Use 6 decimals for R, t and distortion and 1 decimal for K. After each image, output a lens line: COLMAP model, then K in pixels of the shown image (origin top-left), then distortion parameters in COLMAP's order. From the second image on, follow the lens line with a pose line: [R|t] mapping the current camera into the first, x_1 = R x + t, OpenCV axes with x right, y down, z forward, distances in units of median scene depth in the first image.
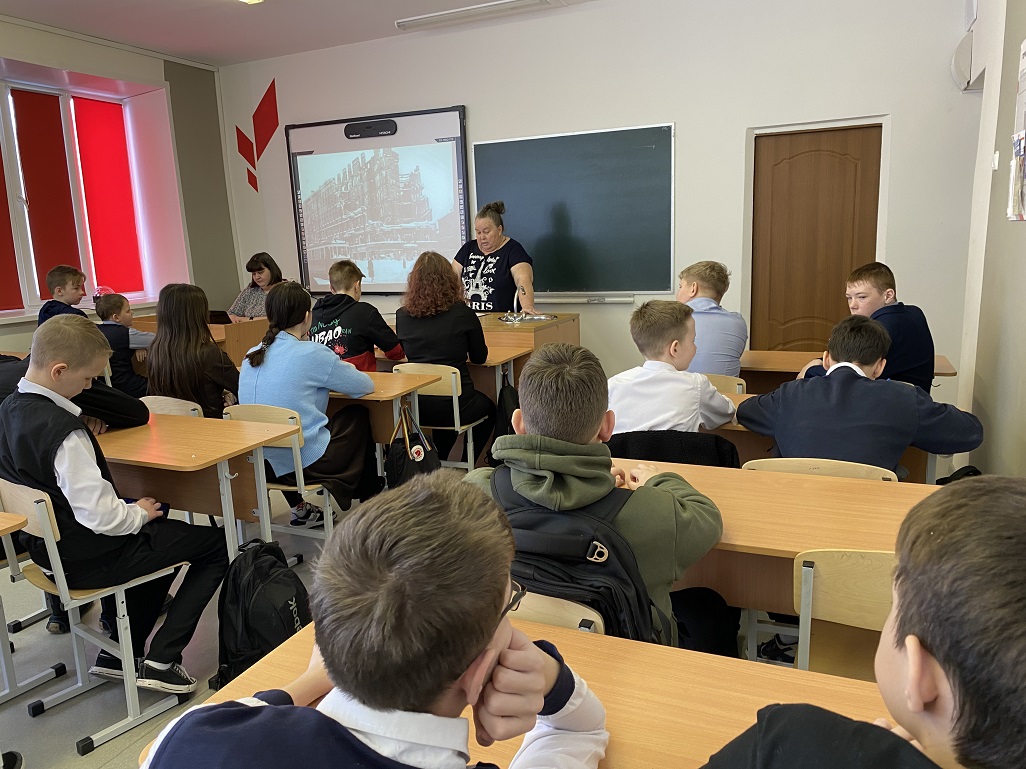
lens RADIAL K [[782.0, 0, 513.0], [0, 782.0, 384.5], [0, 0, 1]] dist [-0.003896, -0.000093]
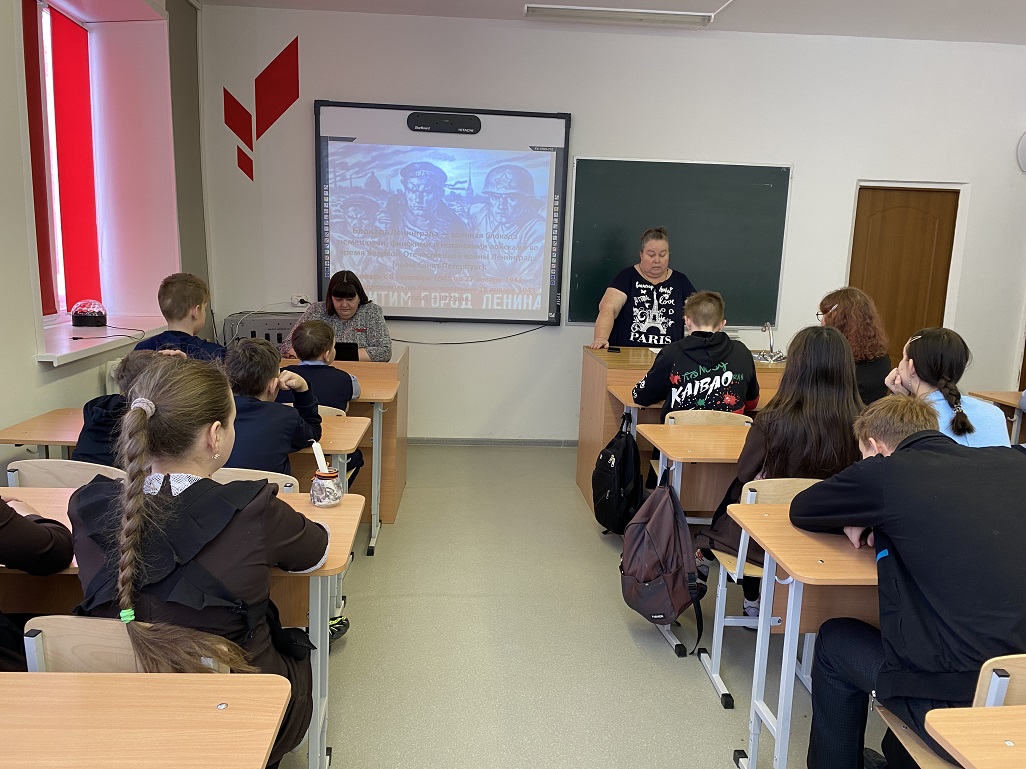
lens RADIAL K [[742.9, 0, 513.0], [0, 742.9, 384.5], [0, 0, 1]] dist [0.002442, -0.001385]
pose [[0.868354, -0.020914, 0.495504, -0.612716], [0.028268, 0.999573, -0.007348, -0.046492], [-0.495139, 0.020388, 0.868575, 0.330424]]
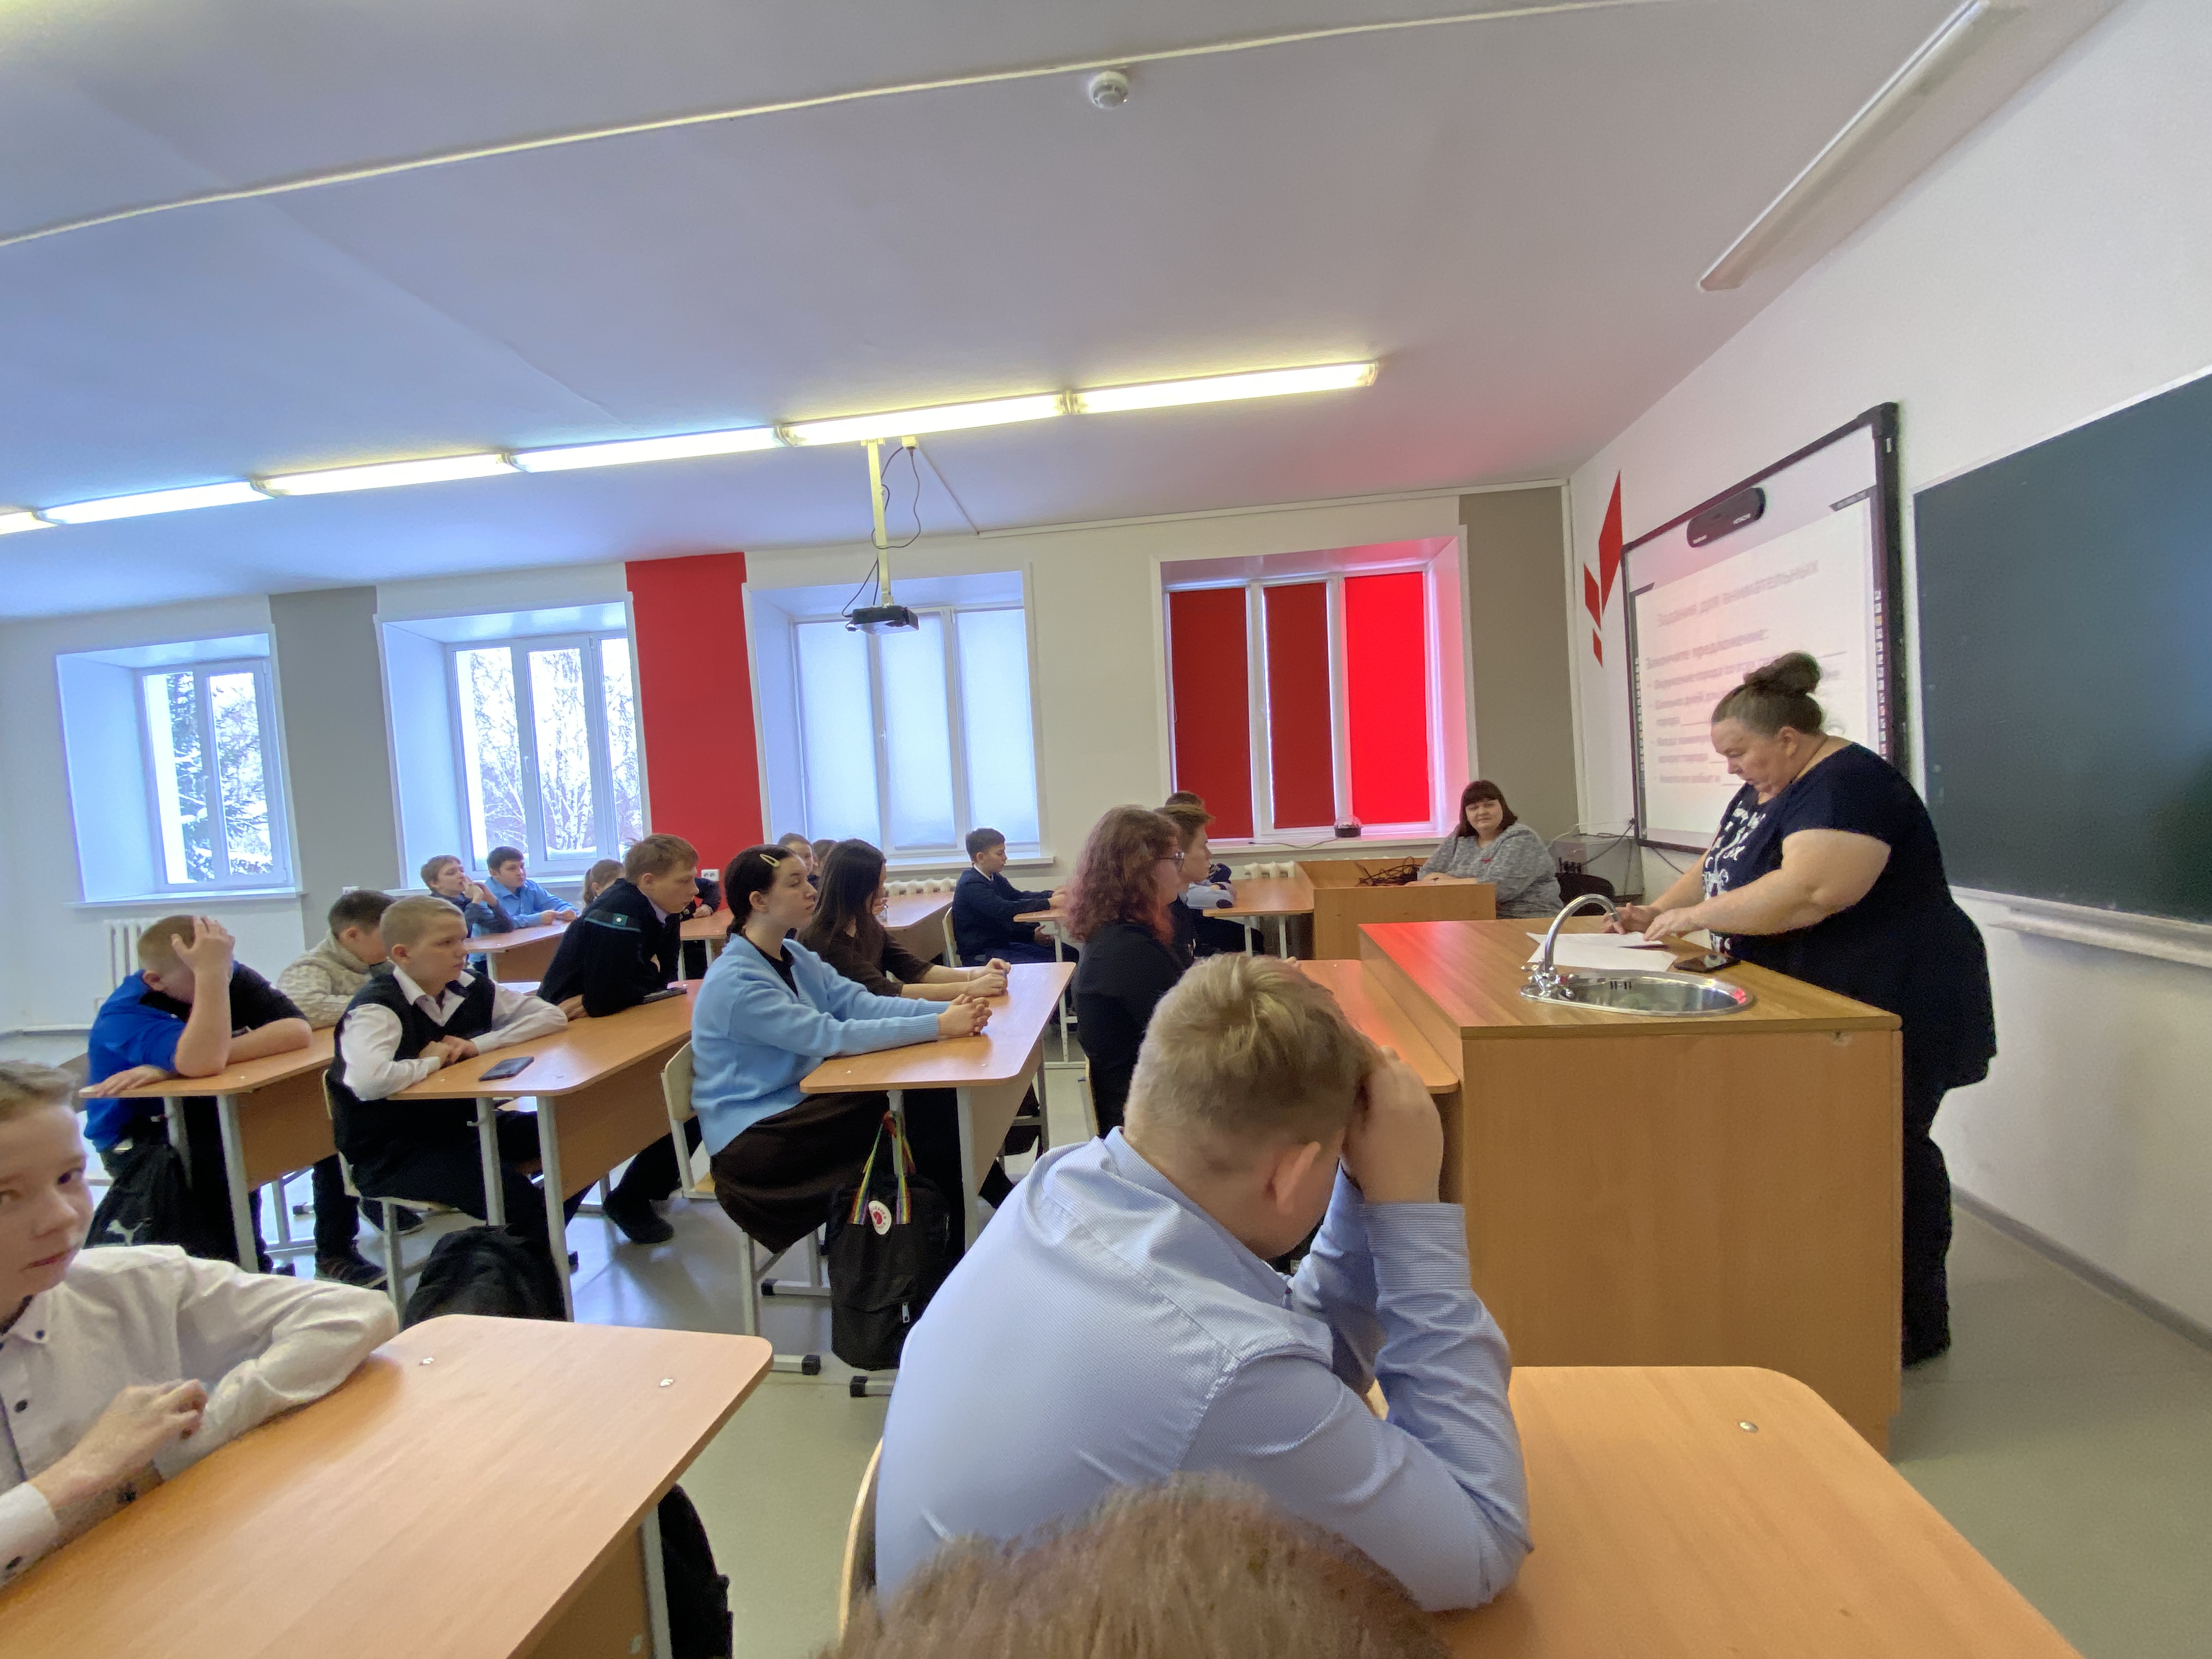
lens RADIAL K [[906.3, 0, 1106.0], [0, 906.3, 829.5], [0, 0, 1]] dist [-0.000223, -0.000064]
pose [[0.301262, 0.066655, -0.951209, 0.291071], [-0.128708, 0.991267, 0.028698, -0.122582], [0.944815, 0.113783, 0.307211, 0.579436]]
